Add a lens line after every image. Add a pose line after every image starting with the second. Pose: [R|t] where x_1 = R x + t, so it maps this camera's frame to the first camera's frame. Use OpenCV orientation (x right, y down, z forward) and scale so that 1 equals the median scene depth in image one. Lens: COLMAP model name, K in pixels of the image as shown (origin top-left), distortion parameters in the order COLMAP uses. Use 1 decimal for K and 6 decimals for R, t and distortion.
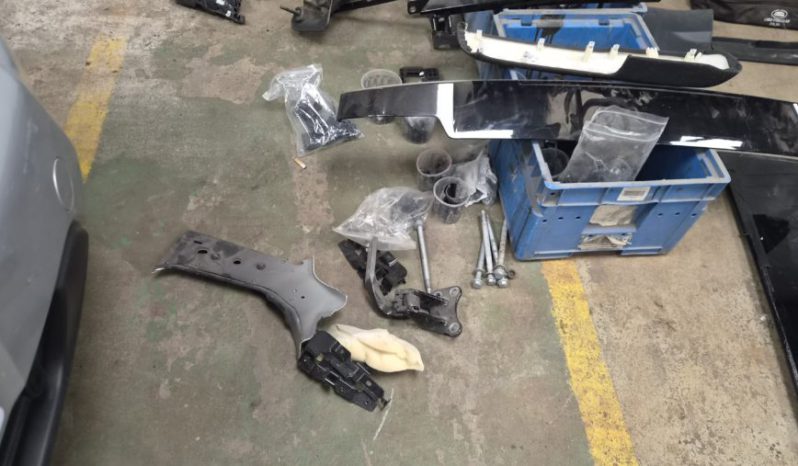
lens RADIAL K [[558.8, 0, 400.2], [0, 558.8, 233.0], [0, 0, 1]] dist [0.053538, -0.037138]
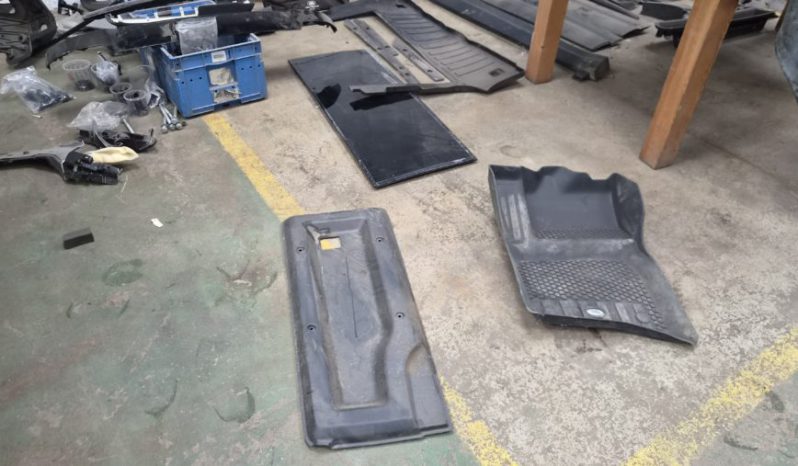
lens RADIAL K [[558.8, 0, 398.8], [0, 558.8, 232.8], [0, 0, 1]] dist [0.053538, -0.037138]
pose [[0.869896, -0.344820, 0.352674, 0.040423], [0.415676, 0.897412, -0.147870, 0.996526], [-0.265506, 0.275230, 0.923989, -0.811884]]
